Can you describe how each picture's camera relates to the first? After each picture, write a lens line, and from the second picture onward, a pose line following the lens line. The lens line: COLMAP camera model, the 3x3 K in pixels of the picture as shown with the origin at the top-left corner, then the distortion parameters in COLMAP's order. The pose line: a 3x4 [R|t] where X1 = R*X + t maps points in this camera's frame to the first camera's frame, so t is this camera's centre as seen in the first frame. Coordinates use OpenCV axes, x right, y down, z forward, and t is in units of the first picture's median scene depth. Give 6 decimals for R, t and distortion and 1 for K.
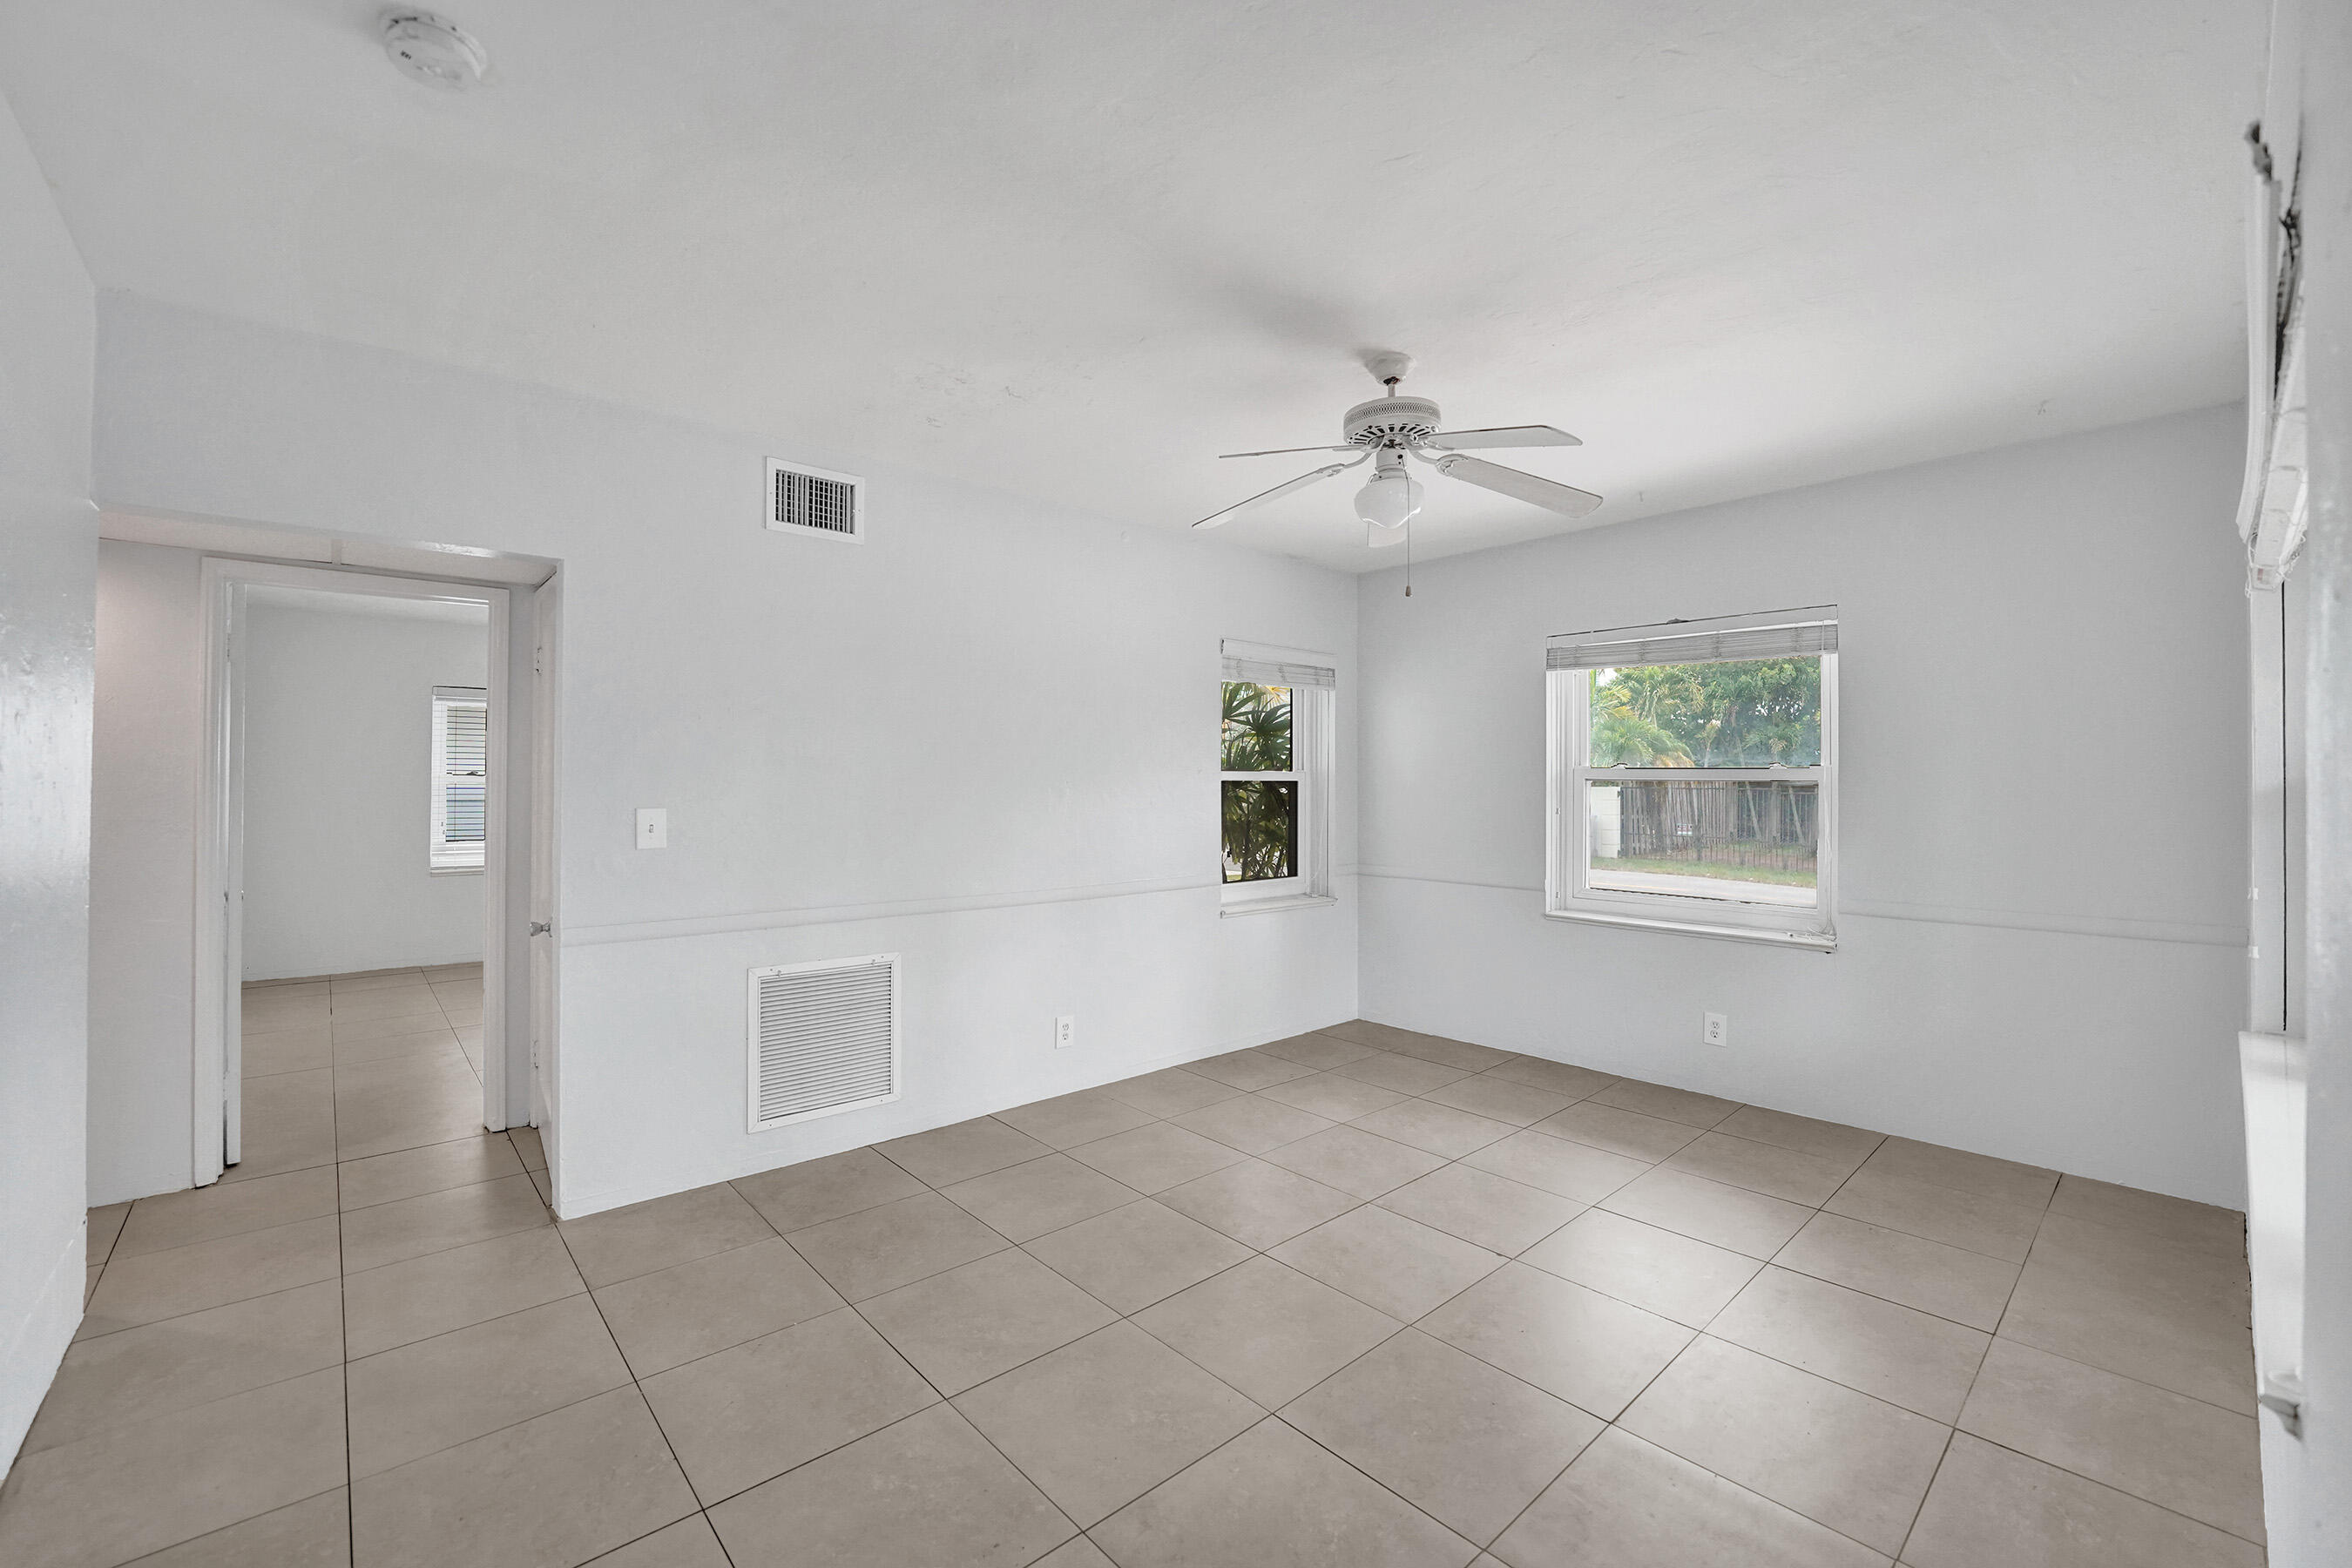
lens RADIAL K [[956.3, 0, 1168.0], [0, 956.3, 773.3], [0, 0, 1]] dist [-0.021960, 0.000115]
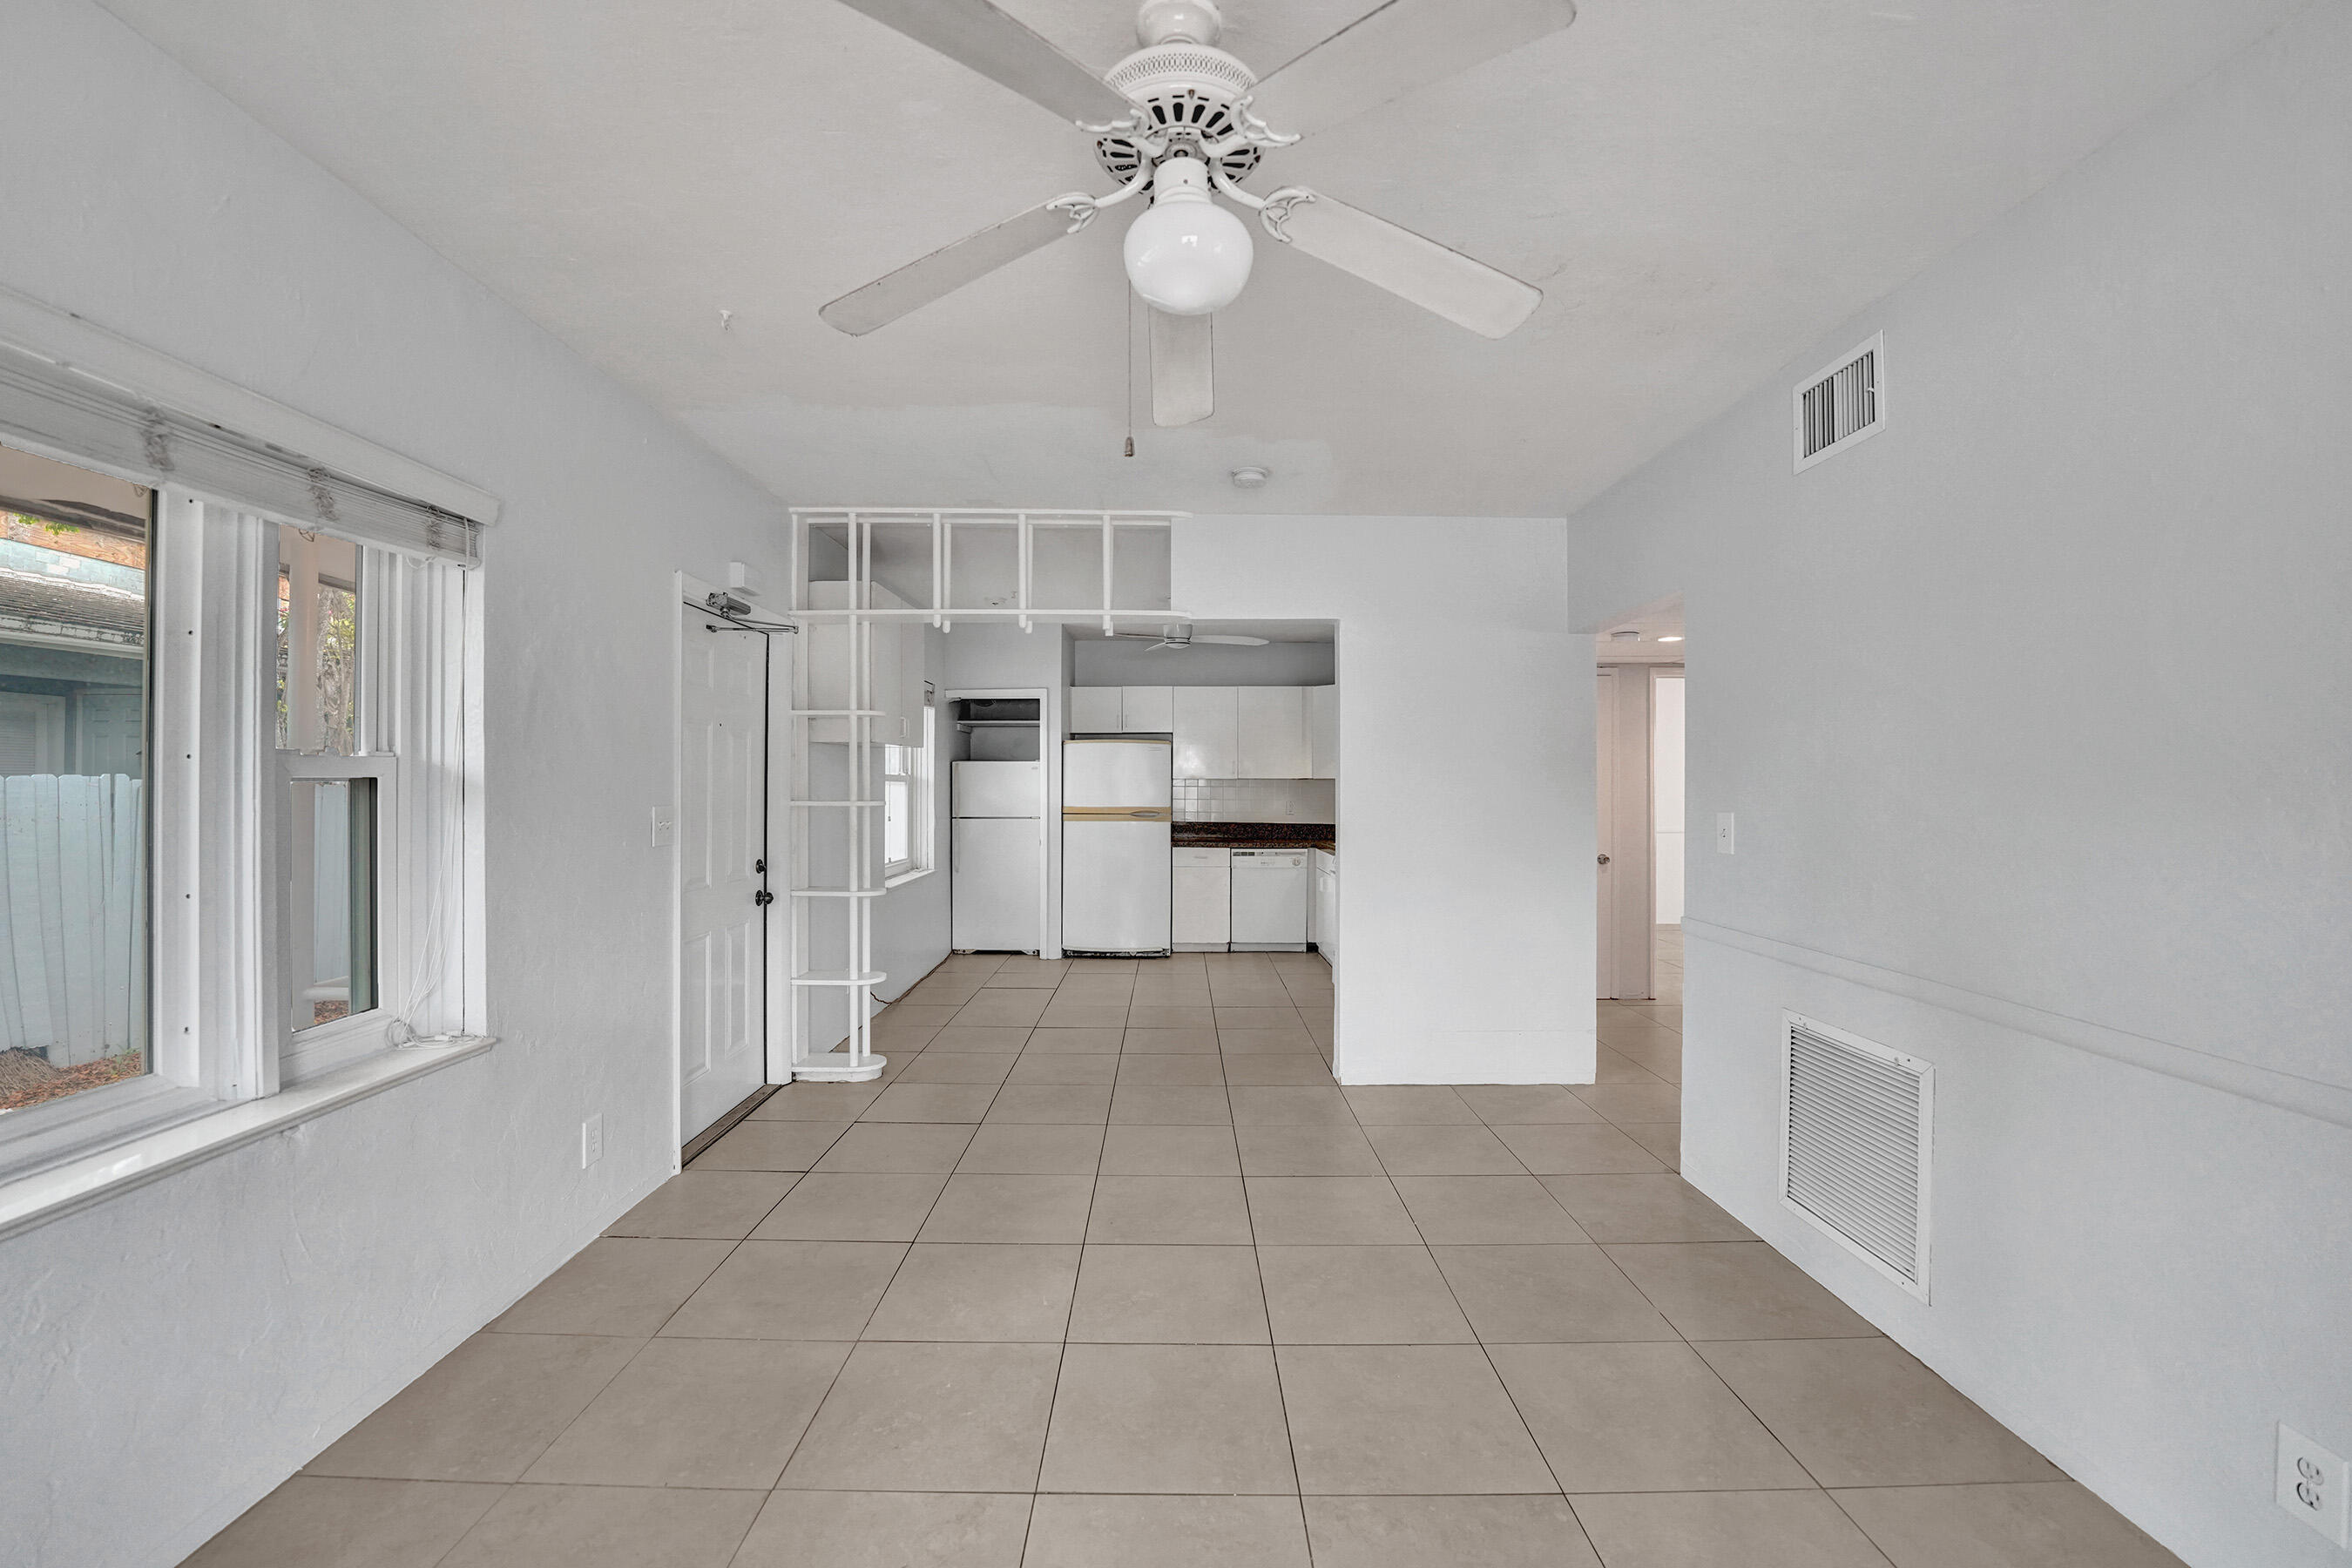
lens RADIAL K [[956.4, 0, 1131.1], [0, 956.4, 781.3], [0, 0, 1]] dist [-0.023119, 0.000236]
pose [[-0.689114, -0.006098, -0.724627, 0.595724], [0.005533, 0.999891, -0.013676, 0.015121], [0.724631, -0.013434, -0.689006, 1.238569]]
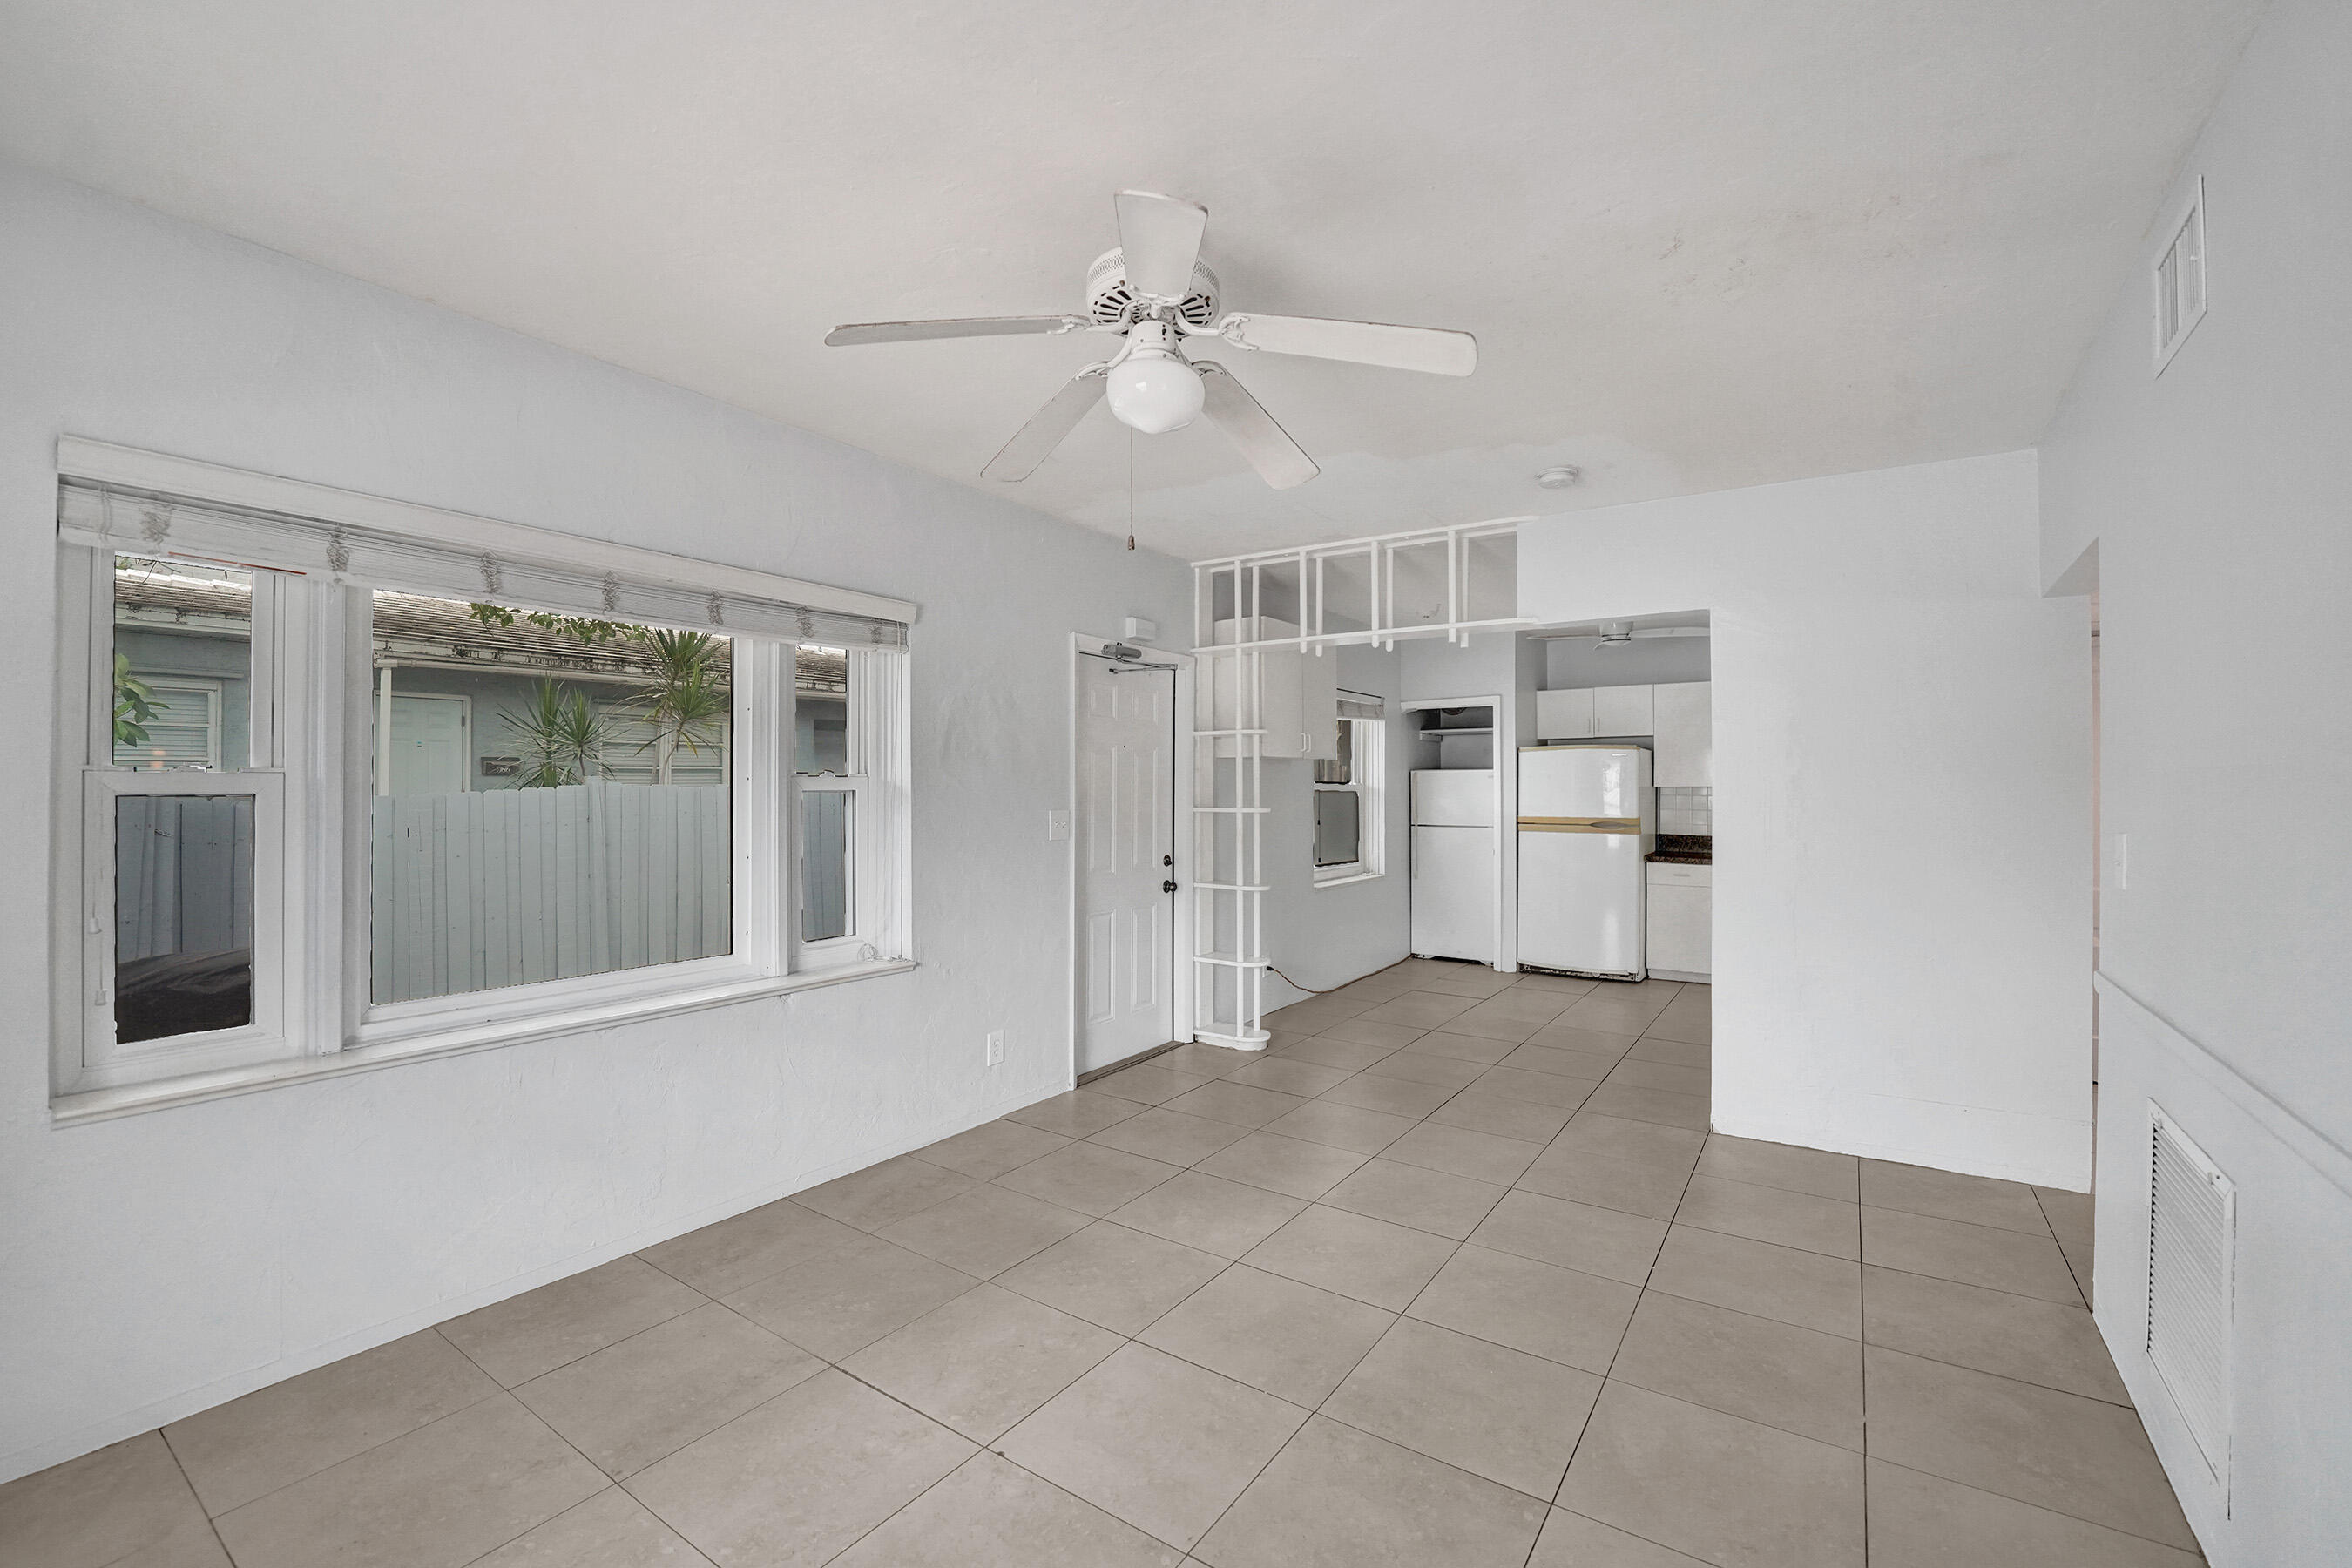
lens RADIAL K [[956.4, 0, 1131.1], [0, 956.4, 781.3], [0, 0, 1]] dist [-0.023119, 0.000236]
pose [[-0.979123, -0.006083, -0.203176, 0.361188], [-0.001339, 0.999723, -0.023479, 0.015955], [0.203263, -0.022716, -0.978861, 1.556479]]
